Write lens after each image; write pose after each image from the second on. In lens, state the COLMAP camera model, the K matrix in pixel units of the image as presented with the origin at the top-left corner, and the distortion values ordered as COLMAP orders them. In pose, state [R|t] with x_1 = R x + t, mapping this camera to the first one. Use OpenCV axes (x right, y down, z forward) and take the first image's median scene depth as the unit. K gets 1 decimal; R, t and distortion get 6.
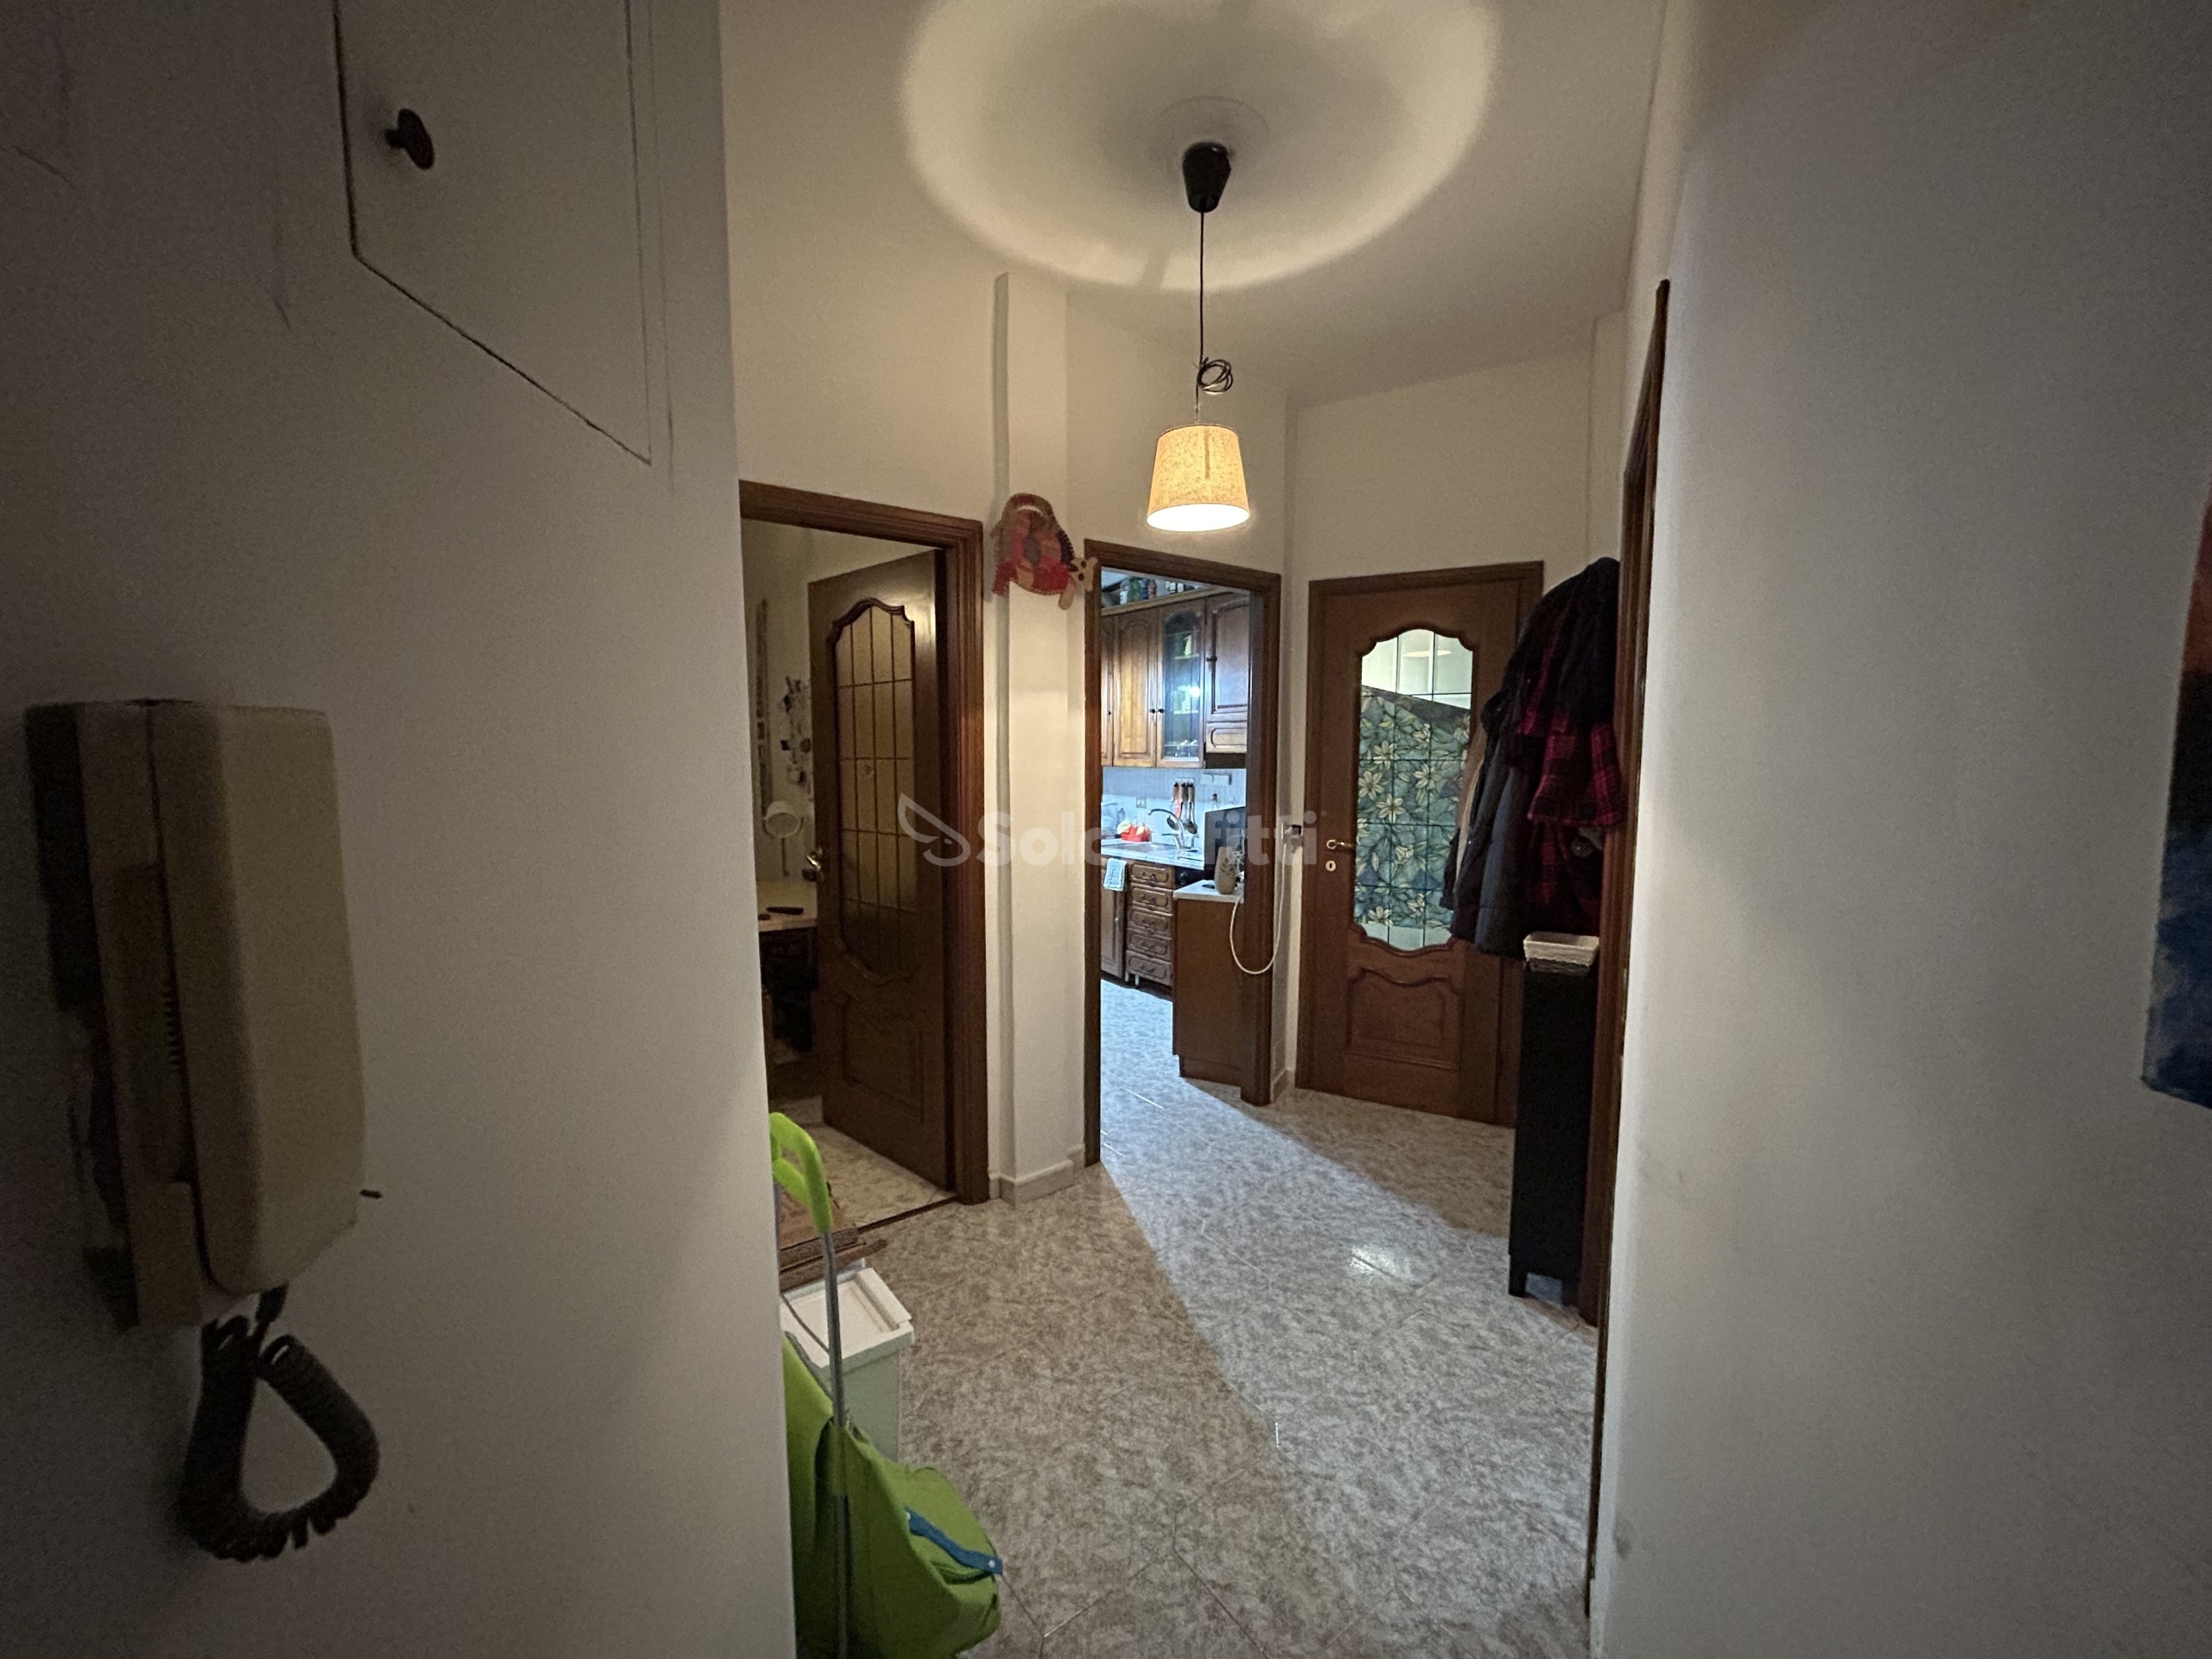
lens RADIAL K [[879.5, 0, 1106.5], [0, 879.5, 831.8], [0, 0, 1]] dist [0.000471, 0.000045]
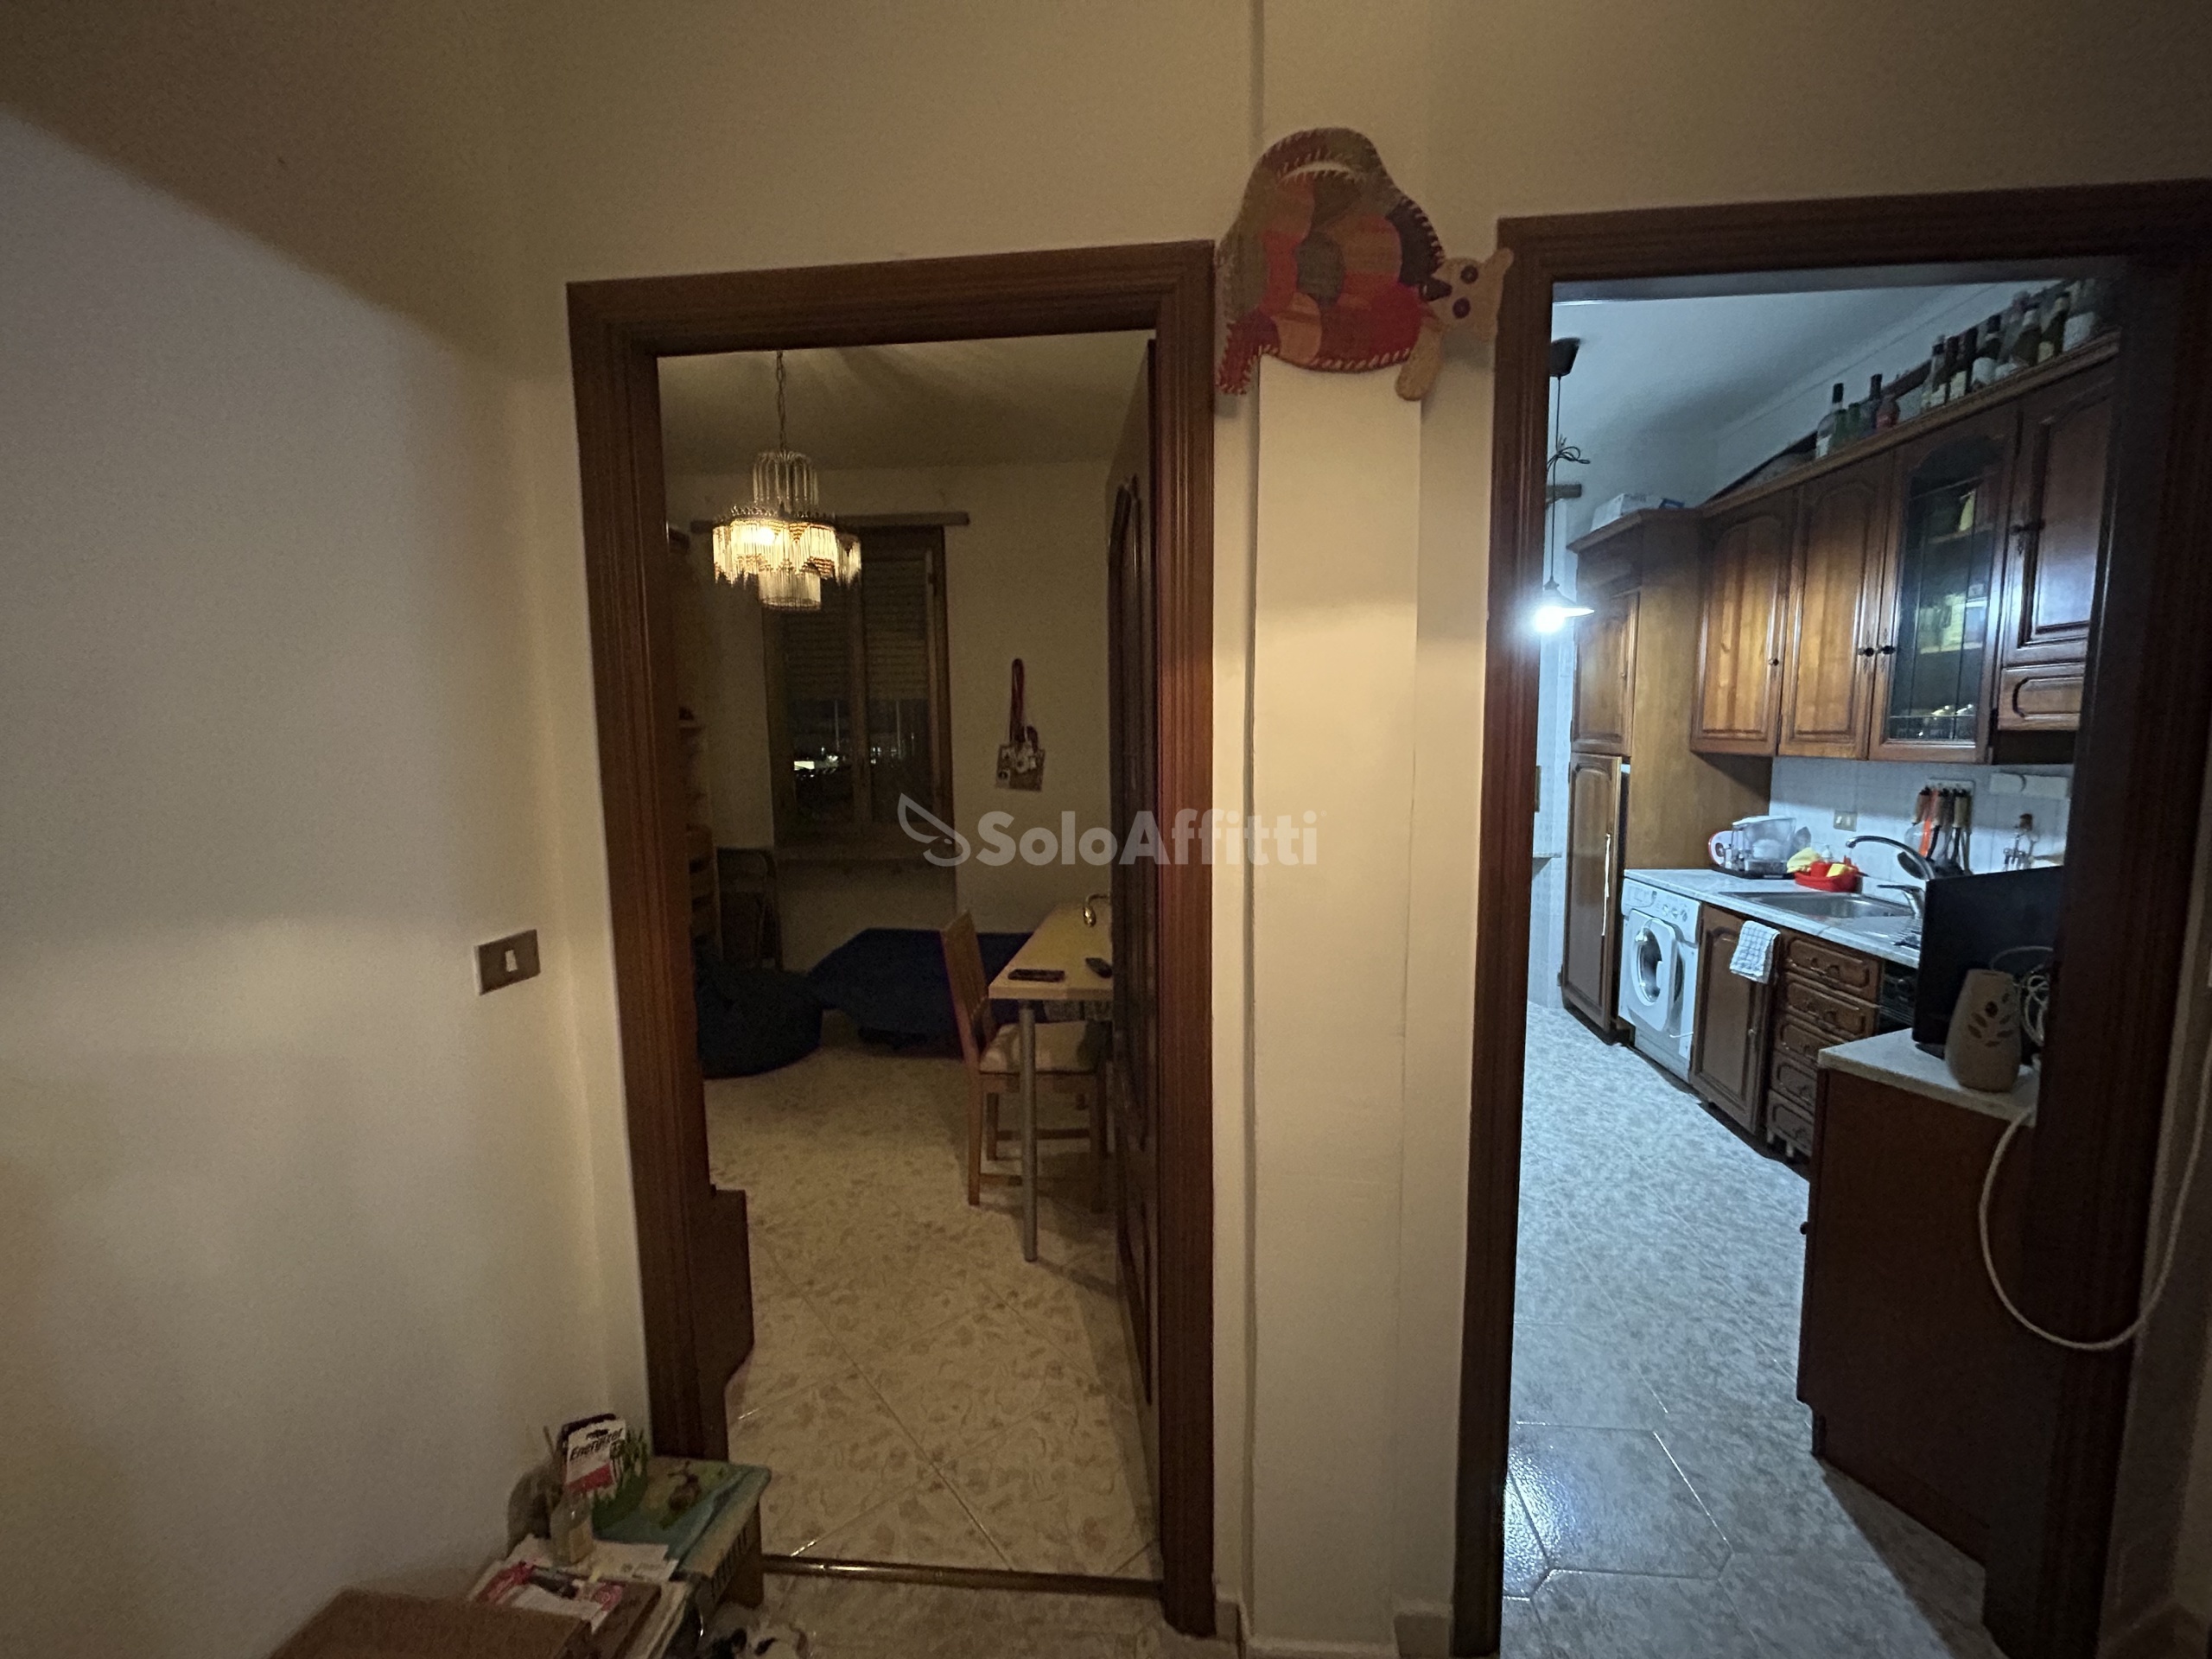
lens RADIAL K [[895.2, 0, 1101.6], [0, 895.2, 833.7], [0, 0, 1]] dist [0.000236, 0.001162]
pose [[0.752067, 0.058647, -0.656472, 0.069596], [-0.043955, 0.998279, 0.038828, -0.031093], [0.657619, -0.000346, 0.753350, 0.310393]]
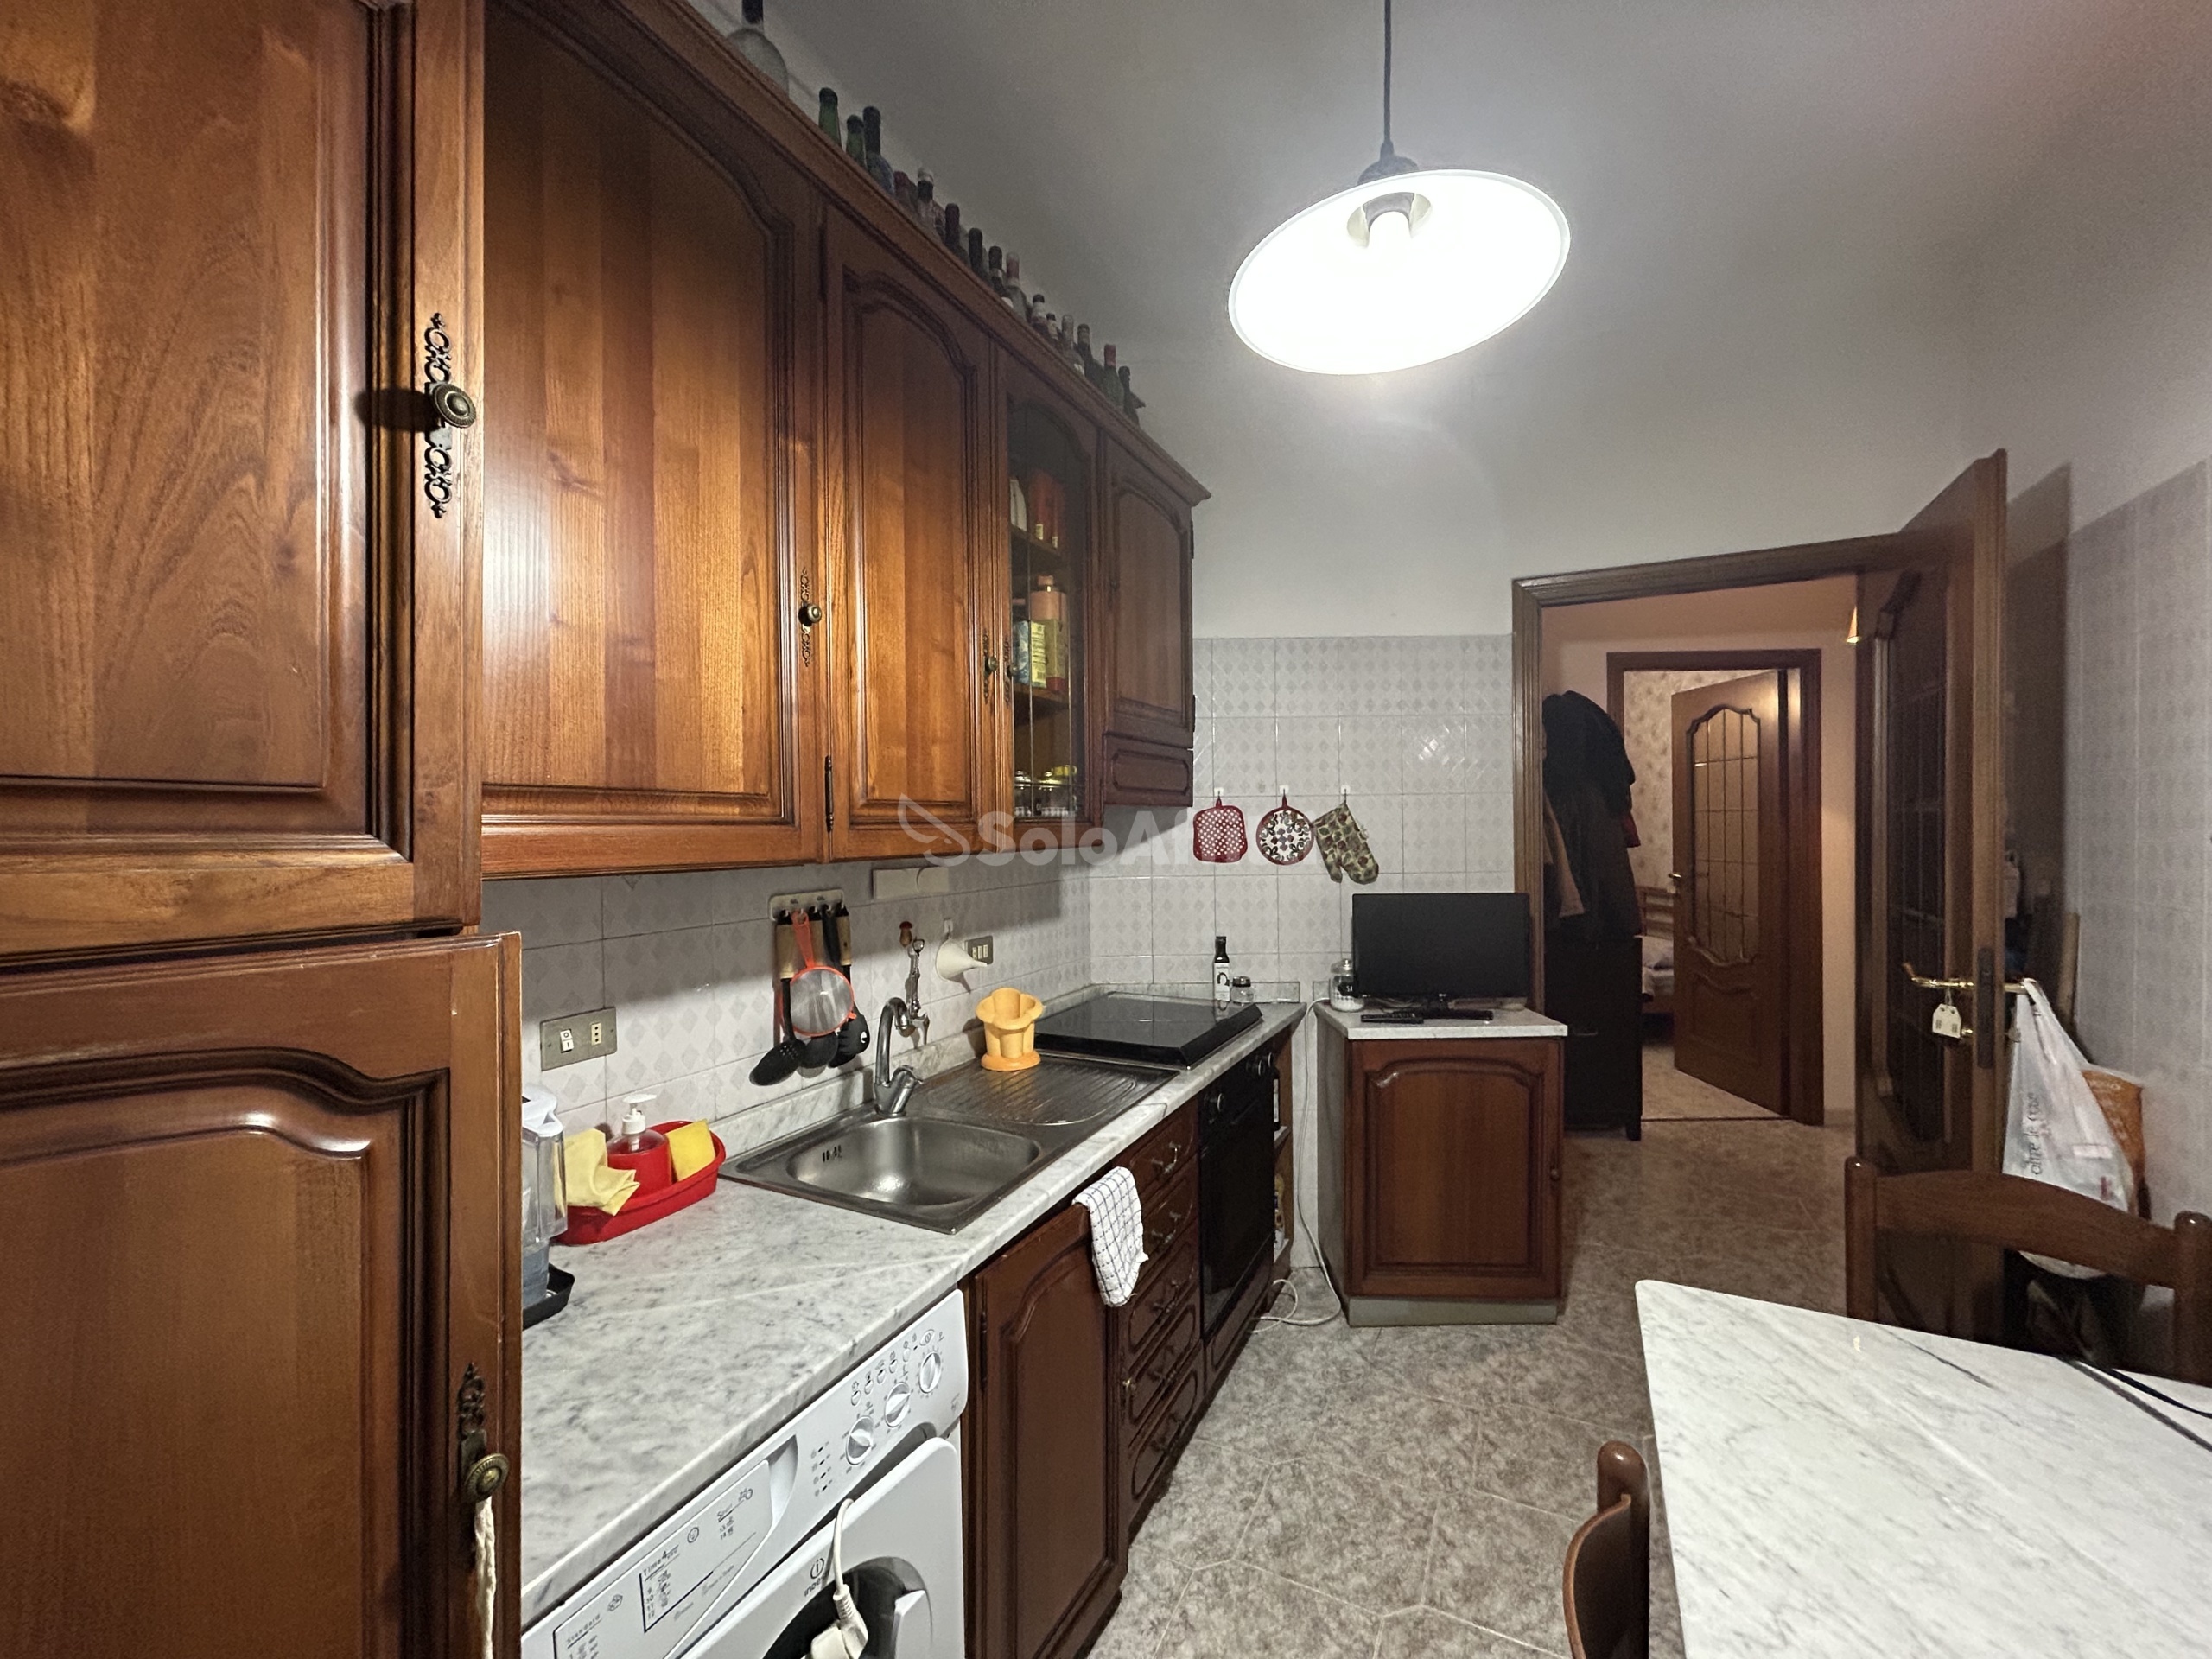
lens RADIAL K [[895.2, 0, 1096.8], [0, 895.2, 830.1], [0, 0, 1]] dist [0.000236, 0.001162]
pose [[-0.455036, -0.008029, 0.890437, -0.252418], [0.092623, 0.994108, 0.056297, -0.099981], [-0.885643, 0.108092, -0.451611, 1.169085]]
